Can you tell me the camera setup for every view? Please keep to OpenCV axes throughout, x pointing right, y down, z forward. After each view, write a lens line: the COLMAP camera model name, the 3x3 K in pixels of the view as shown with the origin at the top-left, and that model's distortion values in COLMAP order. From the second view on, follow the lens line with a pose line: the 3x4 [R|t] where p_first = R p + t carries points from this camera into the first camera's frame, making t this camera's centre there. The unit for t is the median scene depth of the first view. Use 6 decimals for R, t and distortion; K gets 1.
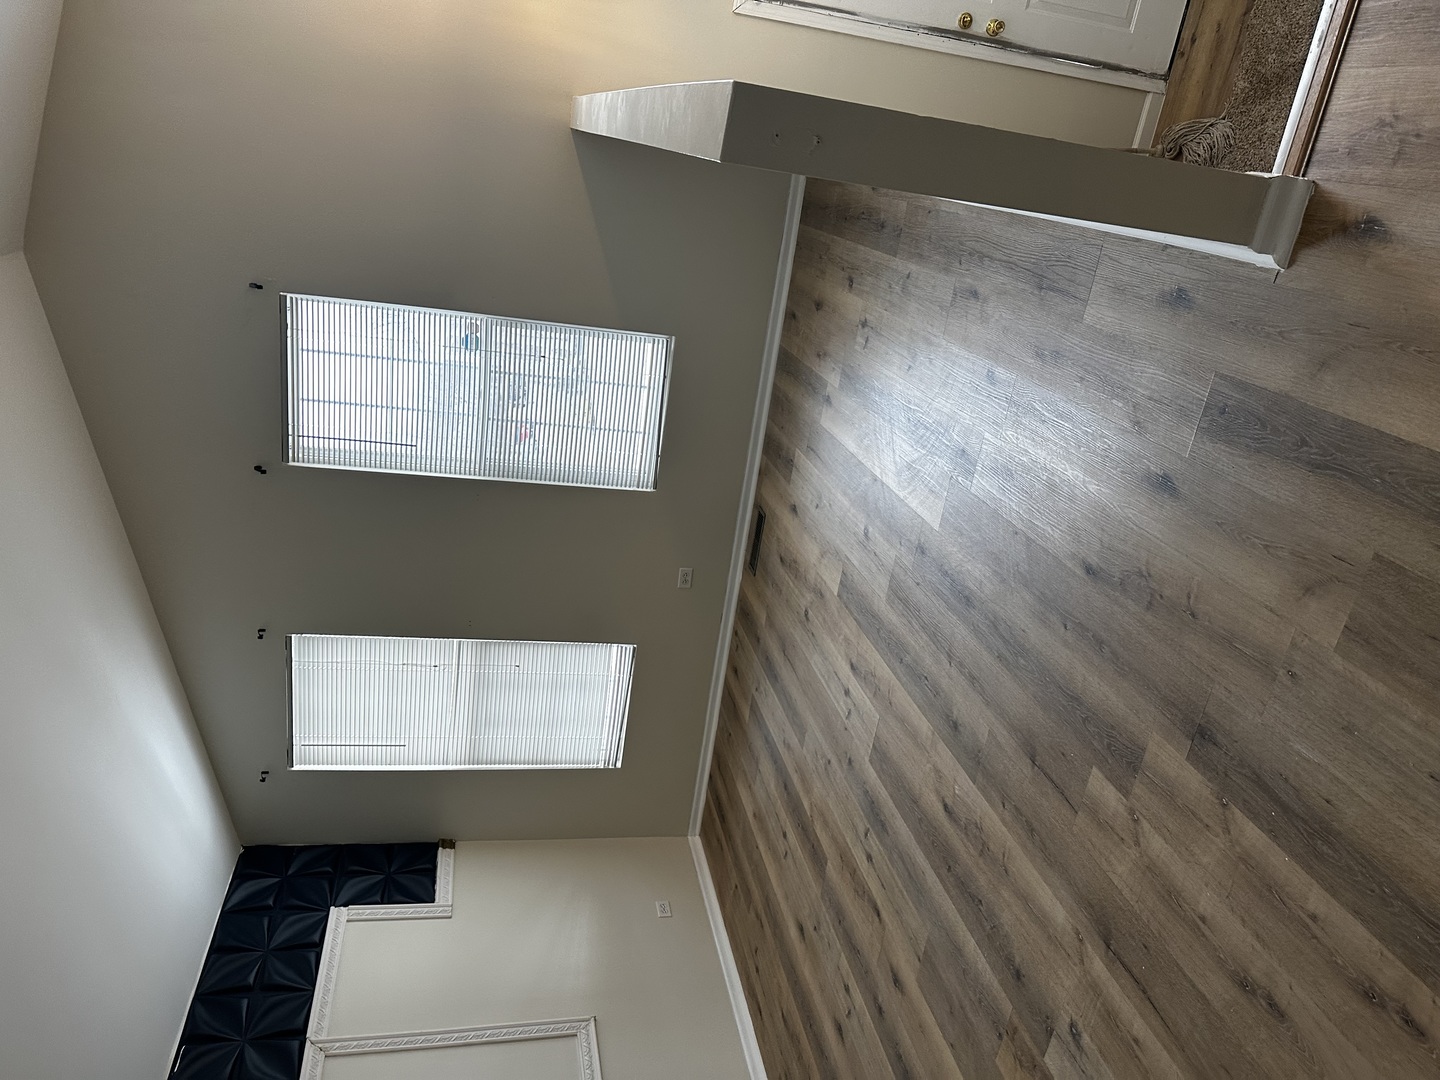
lens RADIAL K [[985.6, 0, 722.8], [0, 985.6, 534.6], [0, 0, 1]] dist [0.095411, -0.138163]
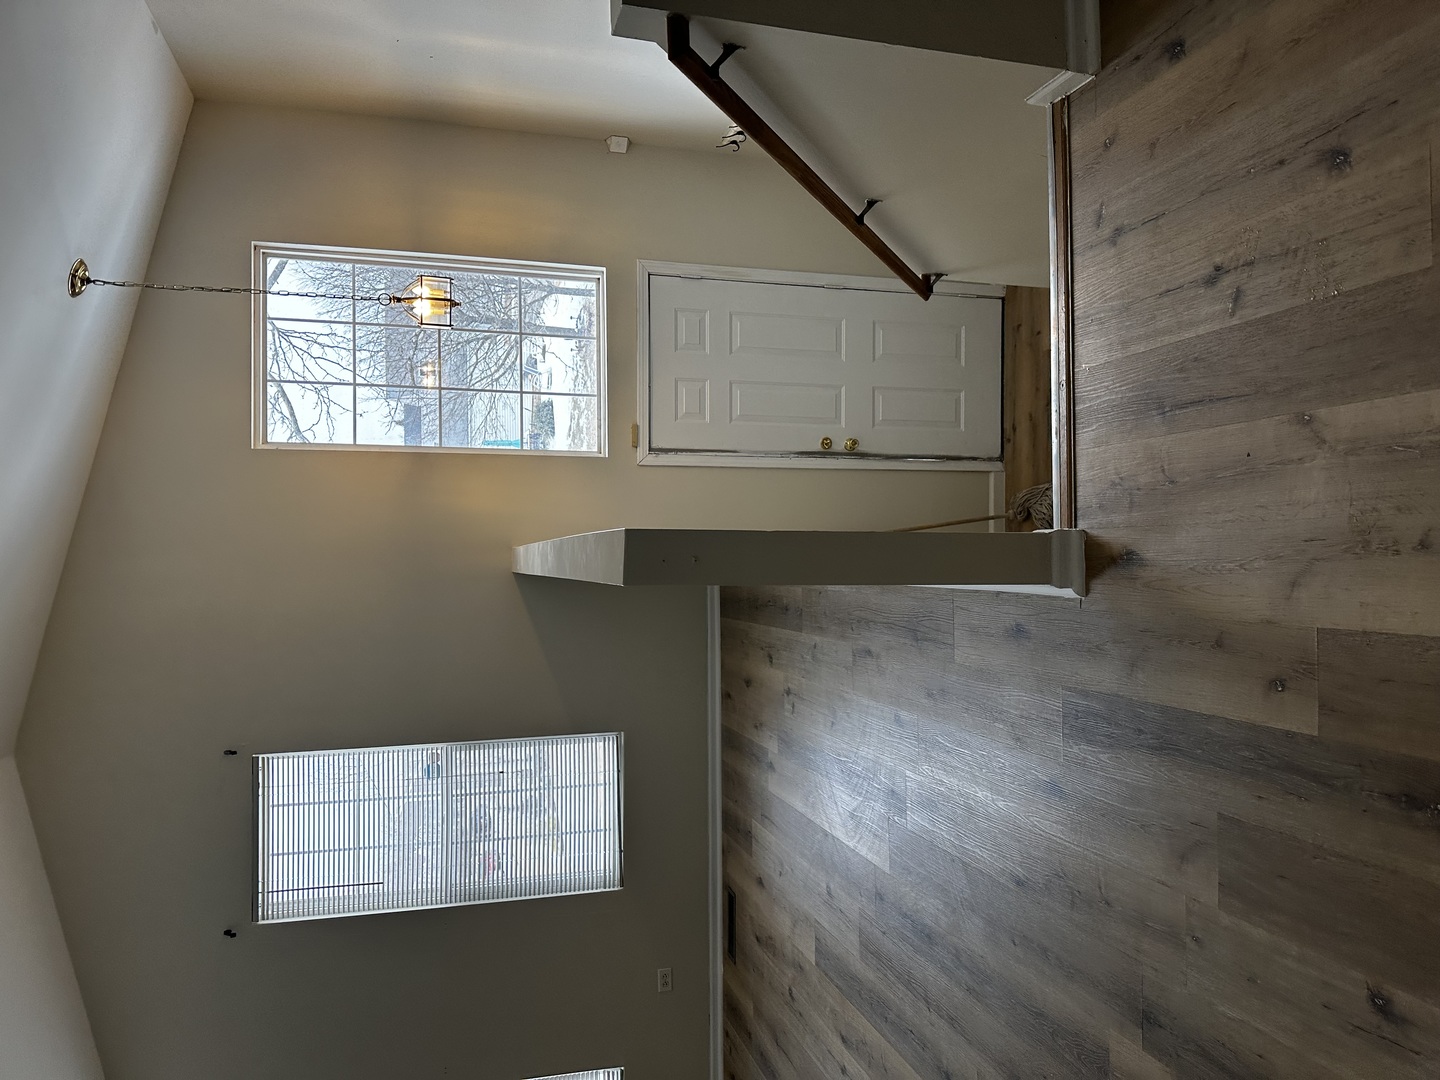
lens RADIAL K [[985.6, 0, 722.8], [0, 985.6, 534.6], [0, 0, 1]] dist [0.095411, -0.138163]
pose [[0.986714, -0.148004, 0.067011, 0.025911], [0.162373, 0.912435, -0.375628, 0.036725], [-0.005549, 0.381518, 0.924345, -0.114179]]
